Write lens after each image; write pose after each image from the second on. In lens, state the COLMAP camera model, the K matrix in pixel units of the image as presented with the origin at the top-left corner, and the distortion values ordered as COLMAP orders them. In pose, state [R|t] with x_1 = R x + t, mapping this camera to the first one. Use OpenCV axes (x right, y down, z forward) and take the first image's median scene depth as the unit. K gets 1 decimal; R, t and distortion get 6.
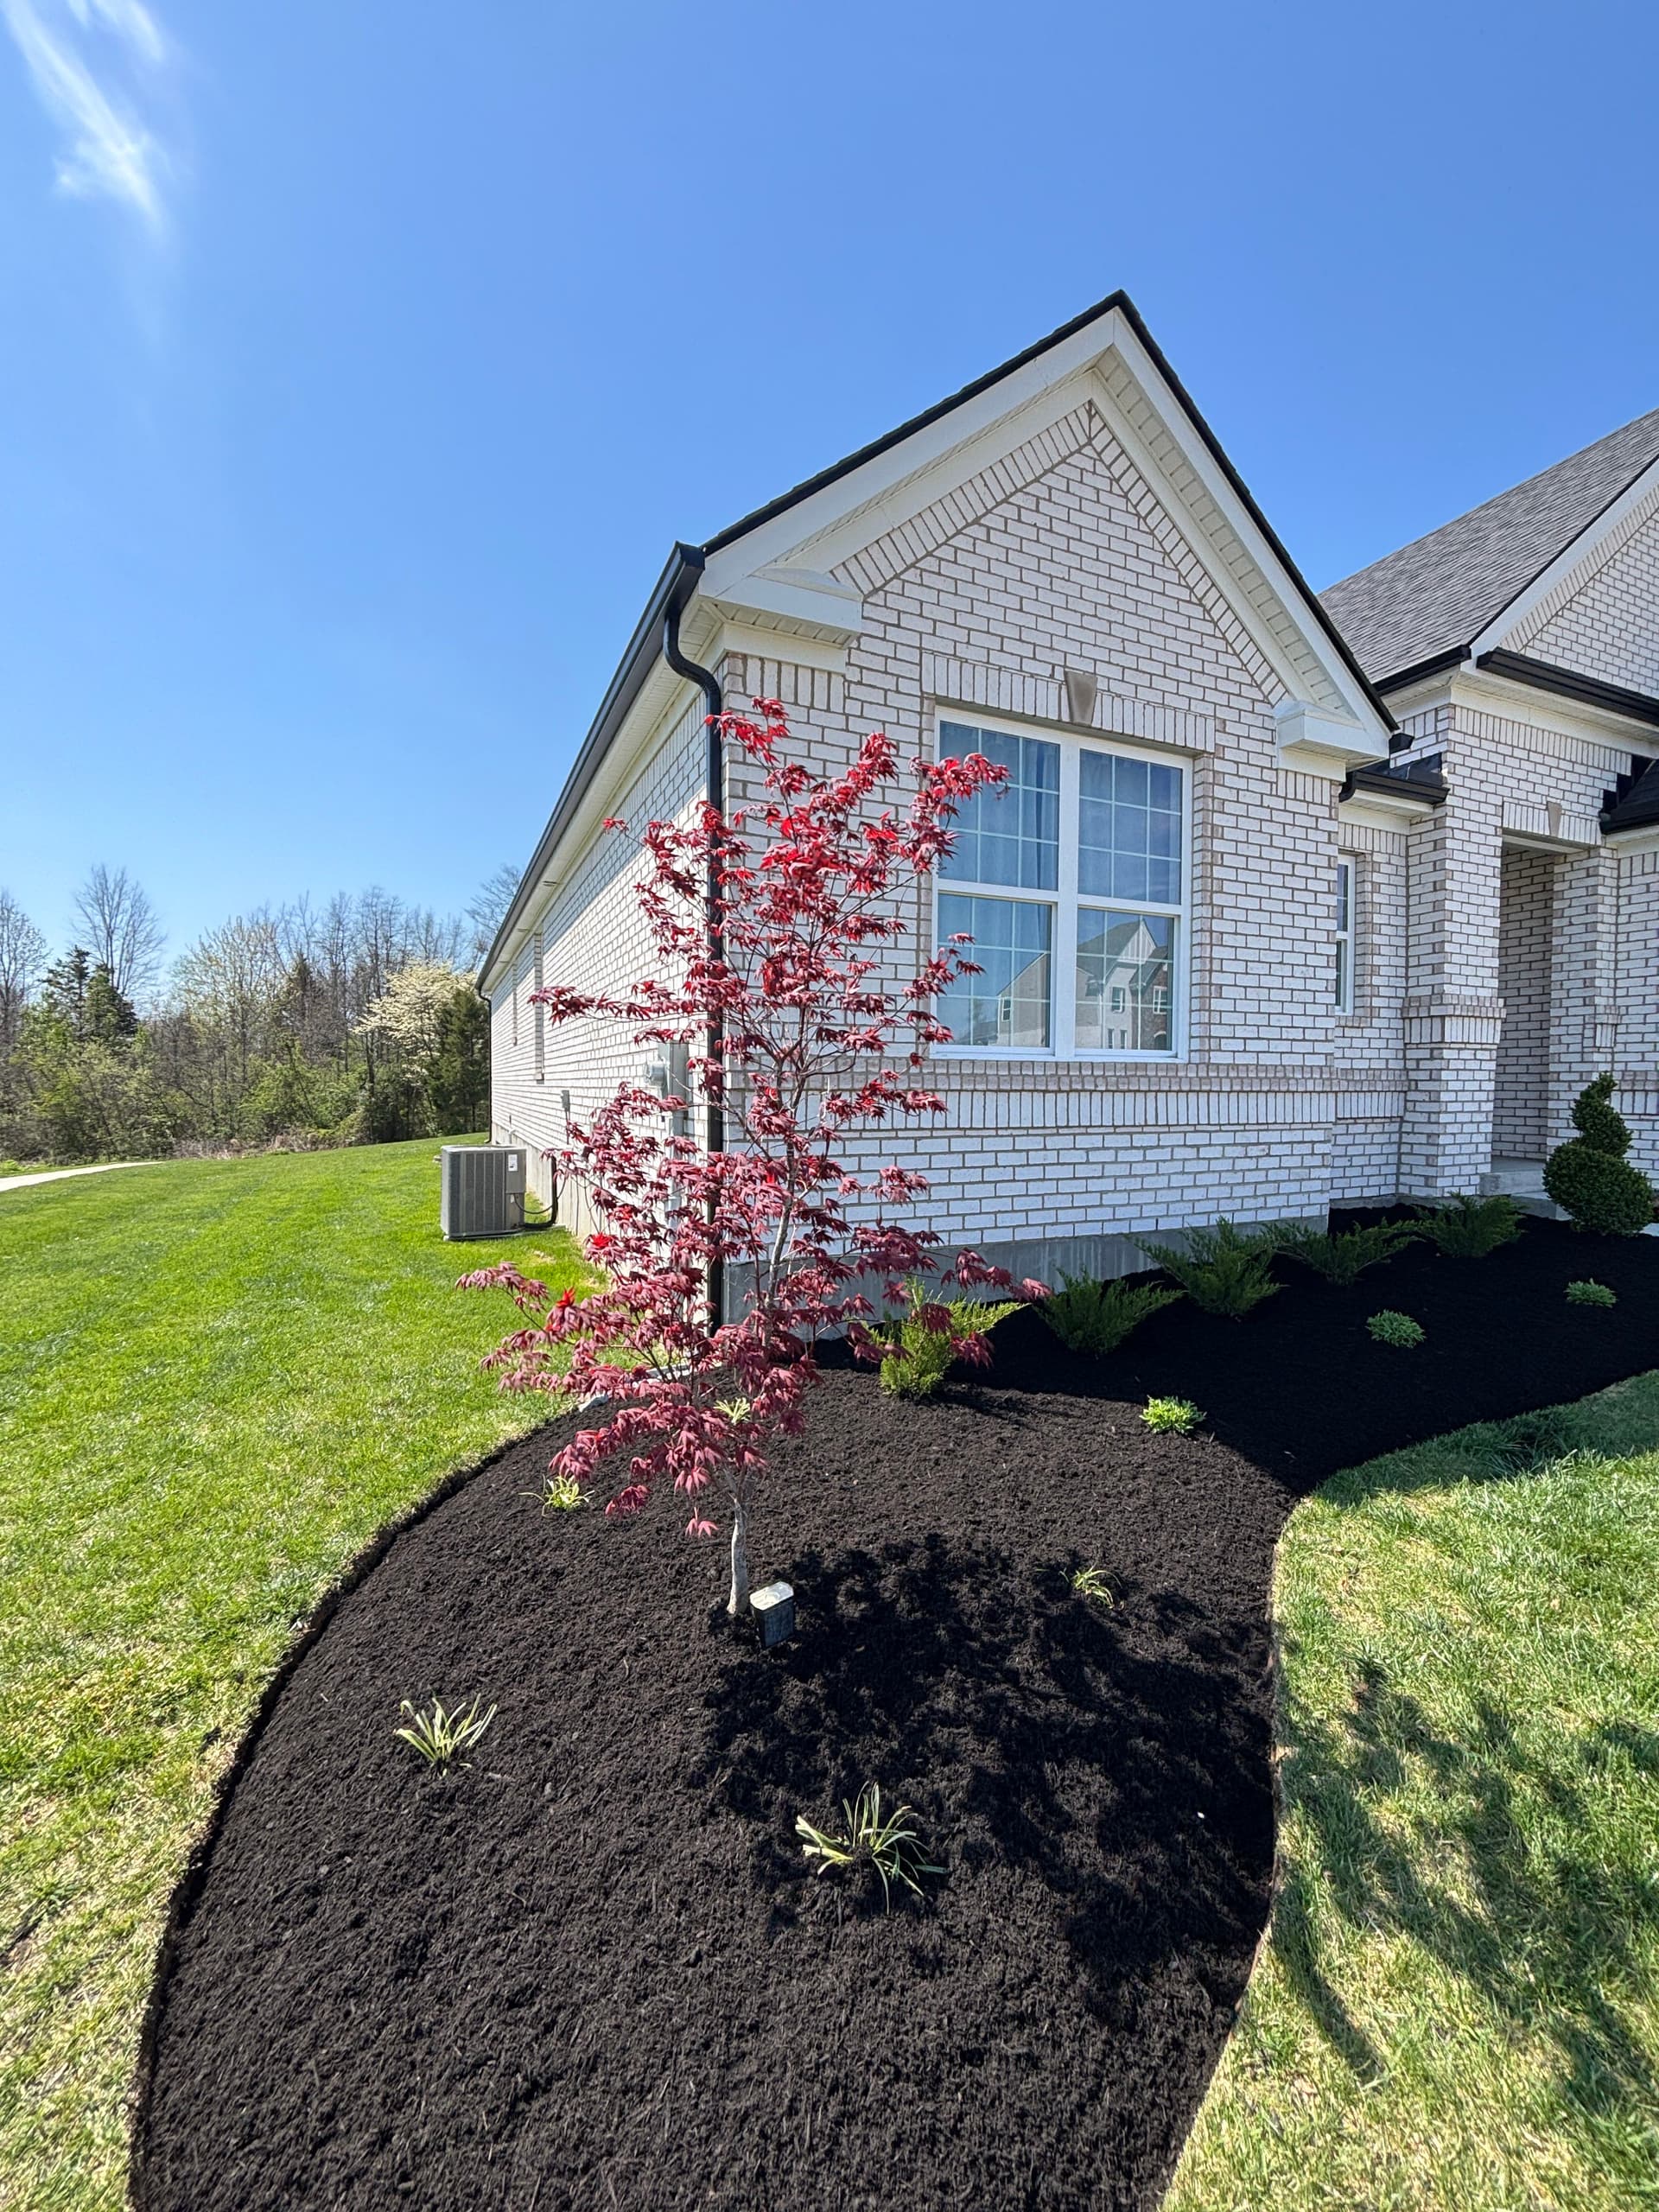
lens RADIAL K [[862.3, 0, 829.5], [0, 862.3, 1106.0], [0, 0, 1]] dist [0.002351, 0.000119]
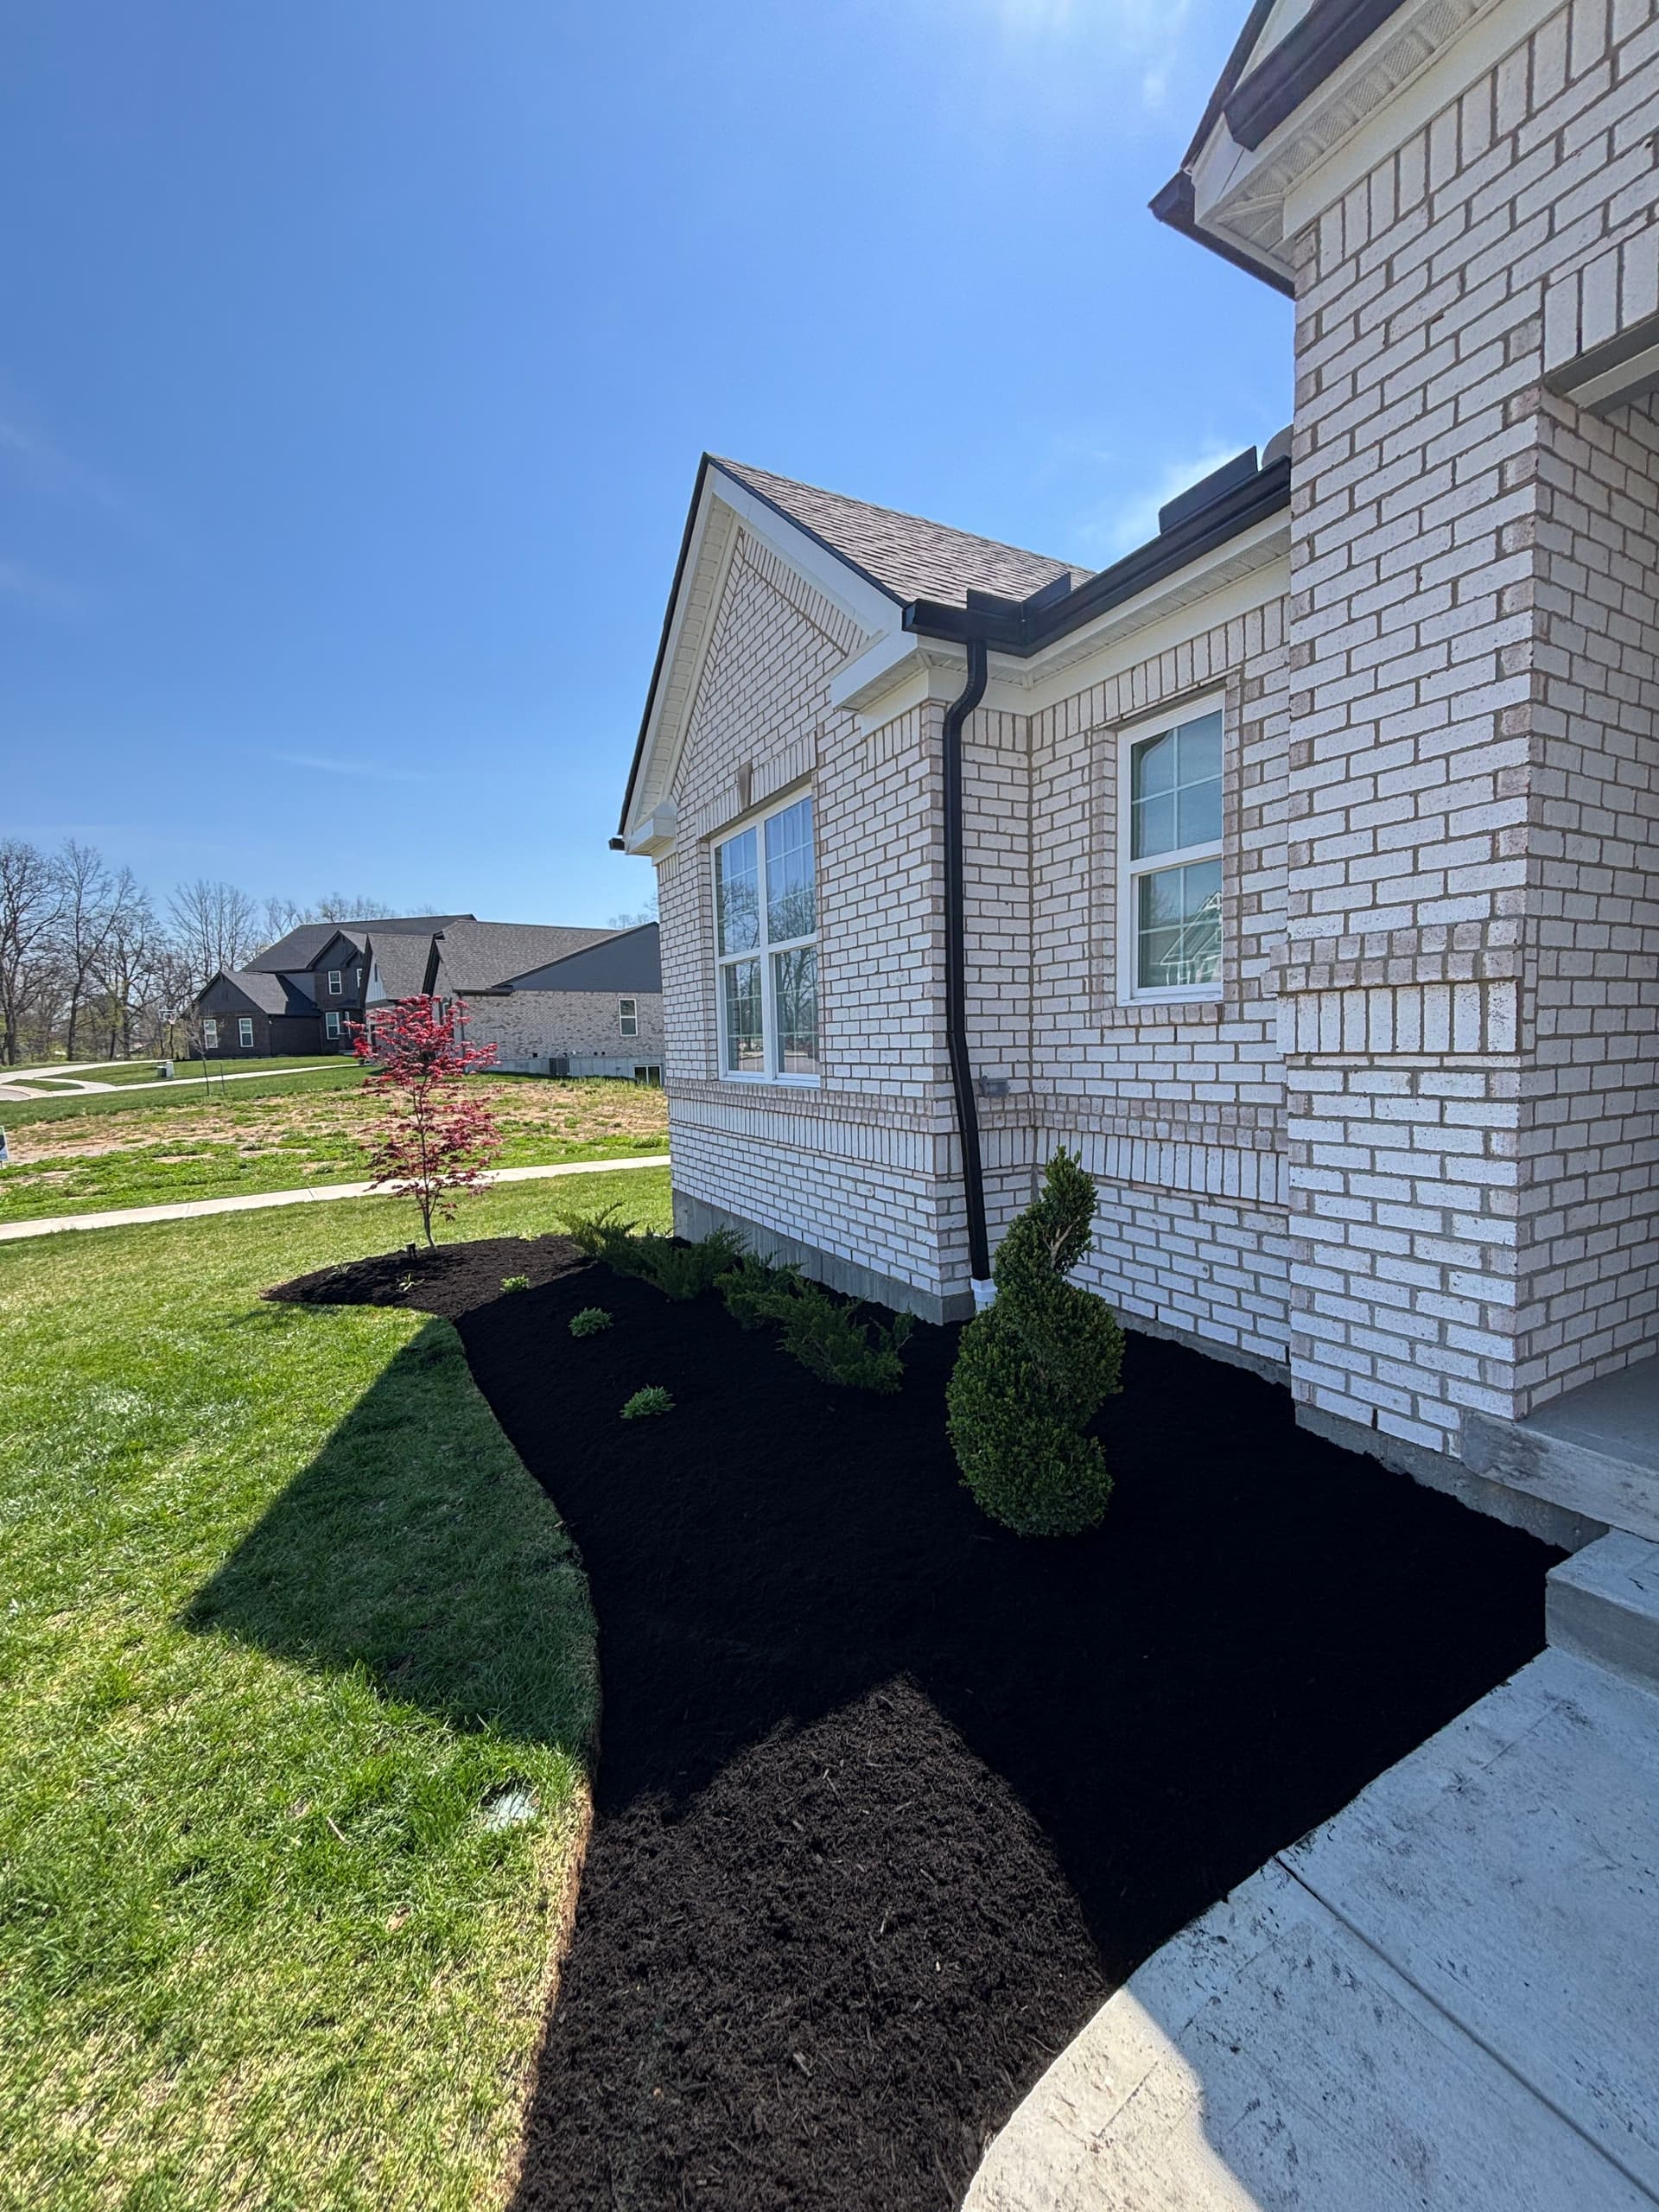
lens RADIAL K [[862.3, 0, 829.5], [0, 862.3, 1106.0], [0, 0, 1]] dist [0.002351, 0.000119]
pose [[0.104308, 0.067331, -0.992263, 1.321137], [0.003211, 0.997678, 0.068036, -0.091943], [0.994540, -0.010283, 0.103850, 0.848935]]
